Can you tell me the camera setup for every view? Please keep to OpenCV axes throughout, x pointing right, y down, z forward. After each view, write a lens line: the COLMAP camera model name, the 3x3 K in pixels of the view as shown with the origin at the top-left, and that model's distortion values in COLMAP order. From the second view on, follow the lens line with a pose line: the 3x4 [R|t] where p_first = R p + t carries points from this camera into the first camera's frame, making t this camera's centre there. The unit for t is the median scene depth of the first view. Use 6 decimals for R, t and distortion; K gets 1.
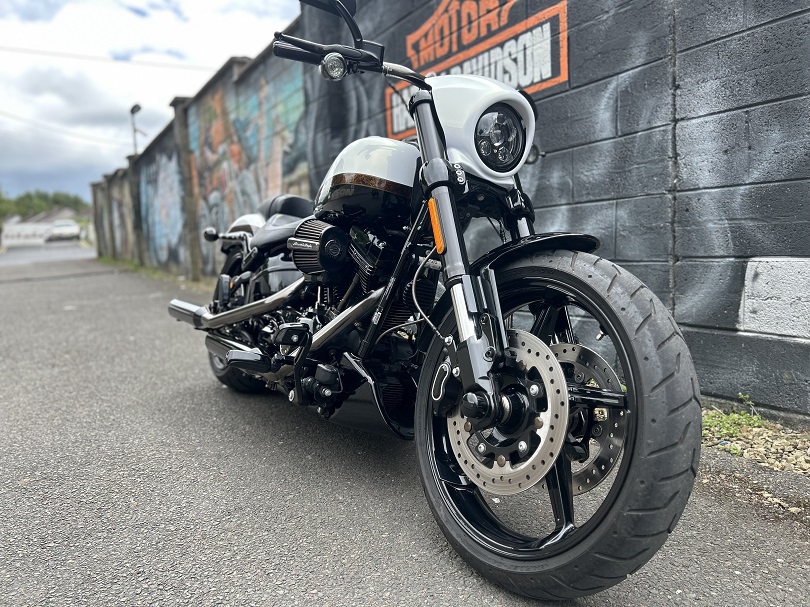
lens RADIAL K [[606.6, 0, 407.1], [0, 606.6, 310.1], [0, 0, 1]] dist [0.047045, -0.058223]
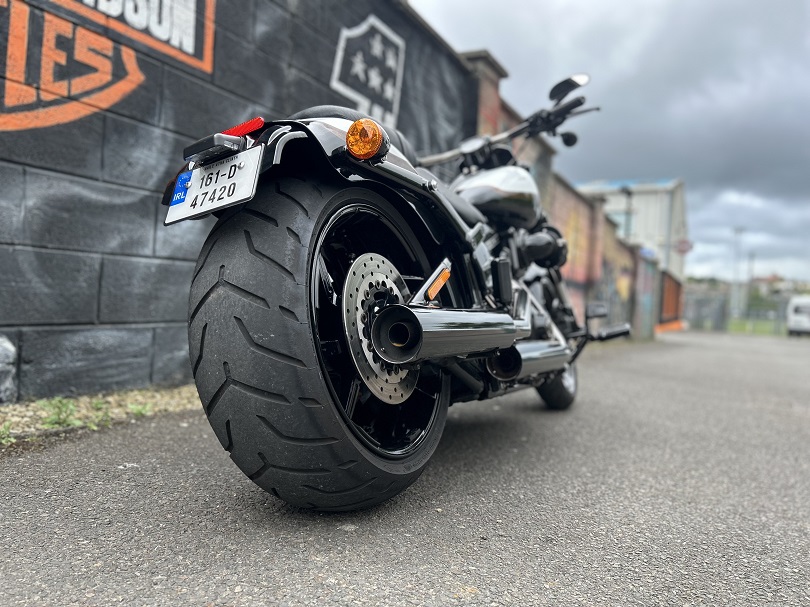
lens RADIAL K [[606.6, 0, 408.7], [0, 606.6, 297.8], [0, 0, 1]] dist [0.047045, -0.058223]
pose [[-0.524338, -0.018531, 0.851309, -0.696217], [0.031056, 0.998682, 0.040867, -0.055226], [-0.850944, 0.047866, -0.523071, 1.218344]]
